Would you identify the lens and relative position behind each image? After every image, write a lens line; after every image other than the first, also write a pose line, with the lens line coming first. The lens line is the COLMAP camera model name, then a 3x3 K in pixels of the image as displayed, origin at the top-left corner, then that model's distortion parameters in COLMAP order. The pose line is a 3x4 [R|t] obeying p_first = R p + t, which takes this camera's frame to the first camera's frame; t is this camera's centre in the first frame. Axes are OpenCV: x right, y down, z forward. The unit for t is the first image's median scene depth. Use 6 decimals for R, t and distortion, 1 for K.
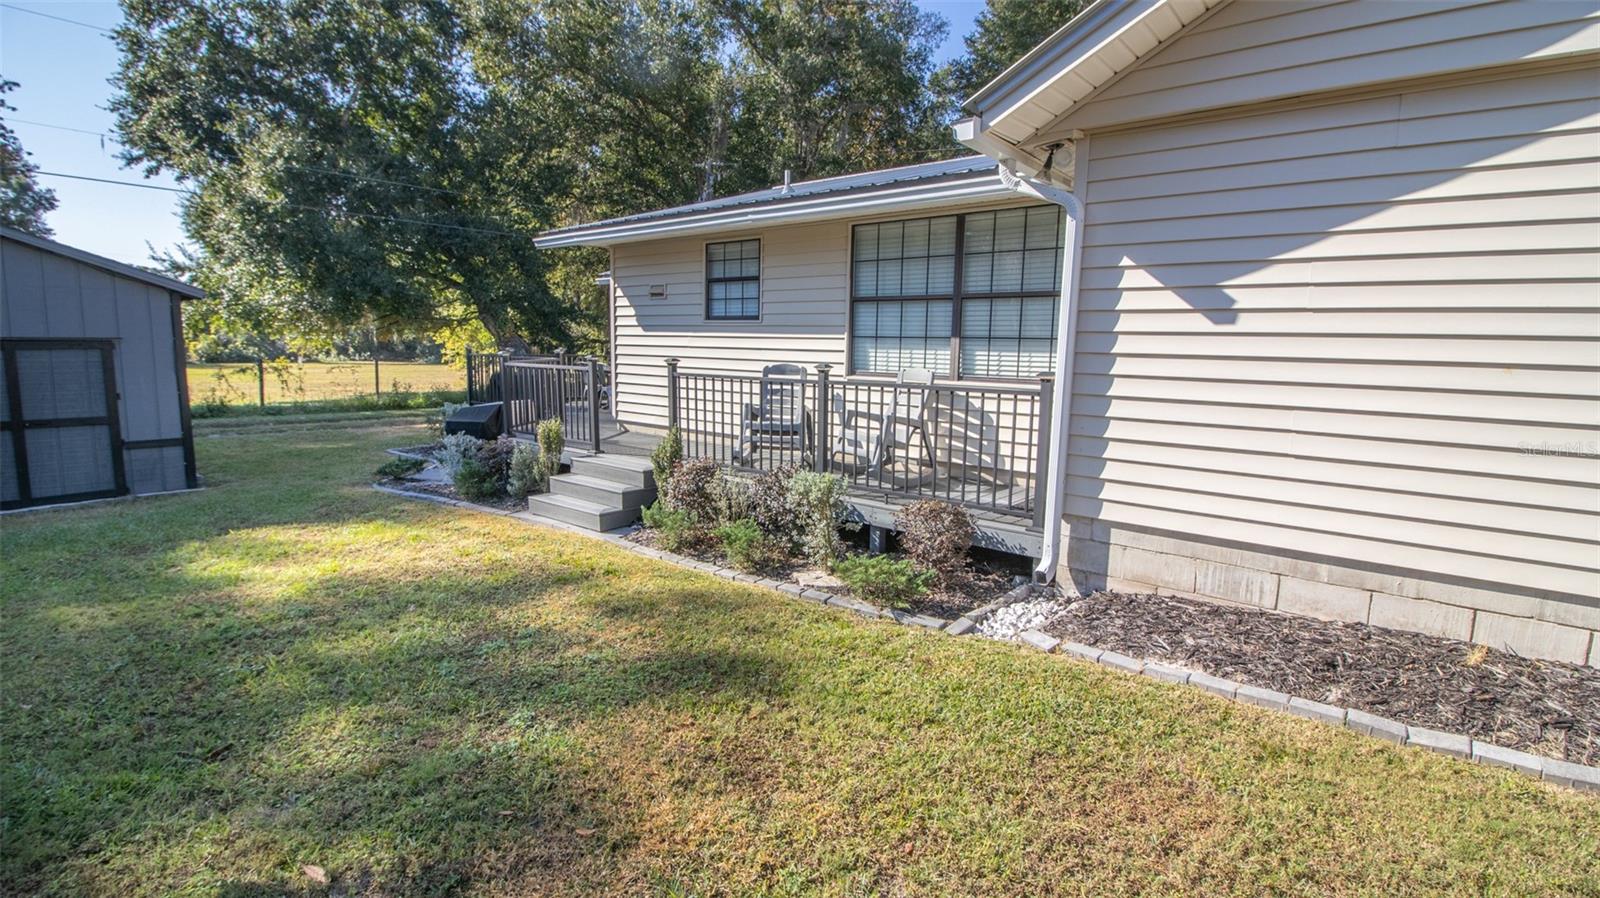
lens RADIAL K [[748.5, 0, 800.8], [0, 748.5, 446.0], [0, 0, 1]] dist [-0.017463, -0.003590]
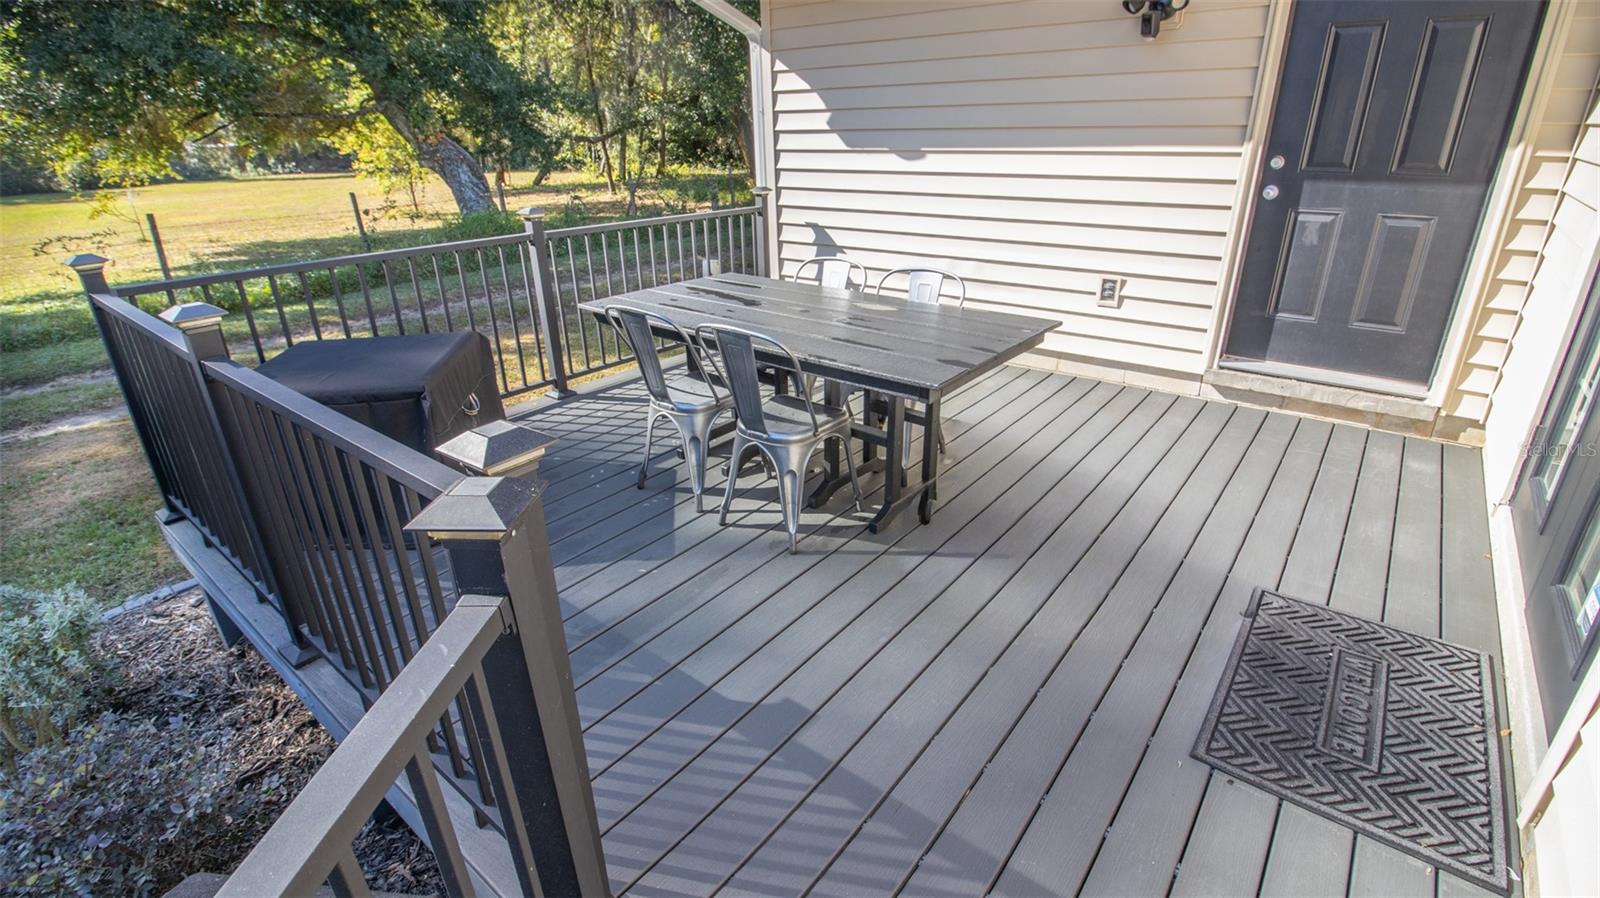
lens RADIAL K [[748.5, 0, 795.8], [0, 748.5, 449.9], [0, 0, 1]] dist [-0.017463, -0.003590]
pose [[0.999120, -0.041793, -0.003641, -0.089349], [0.041202, 0.961245, 0.272600, -0.045503], [-0.007893, -0.272510, 0.962121, 0.277764]]
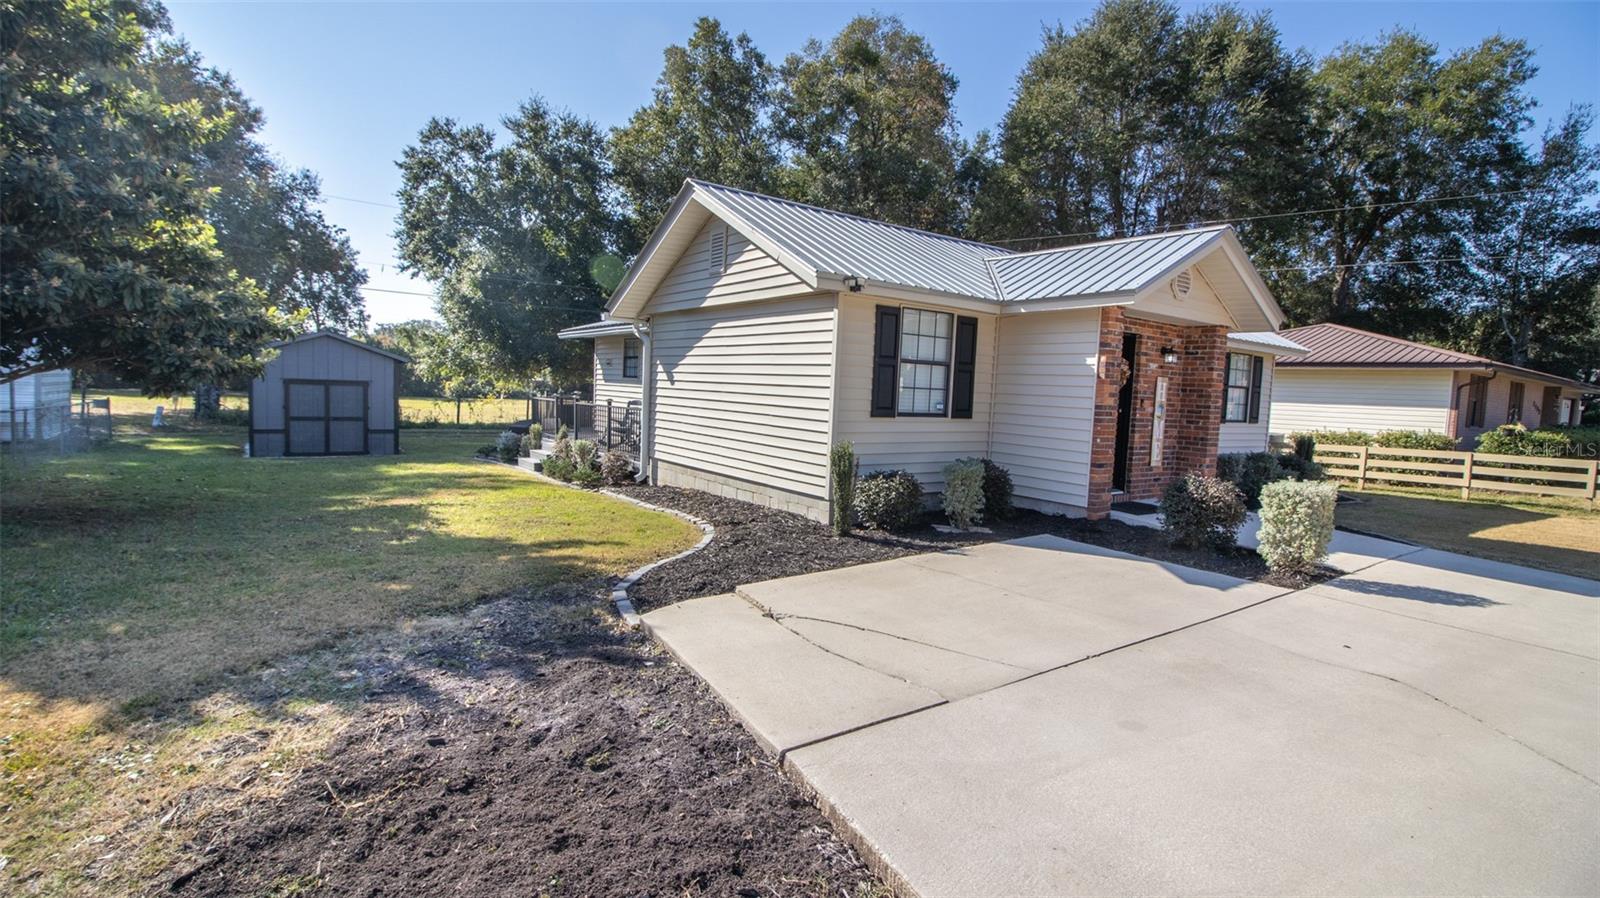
lens RADIAL K [[748.5, 0, 807.2], [0, 748.5, 448.0], [0, 0, 1]] dist [-0.017463, -0.003590]
pose [[0.967745, 0.040911, -0.248587, 0.723396], [-0.056595, 0.996810, -0.056275, 0.084197], [0.245492, 0.068528, 0.966973, -0.656120]]
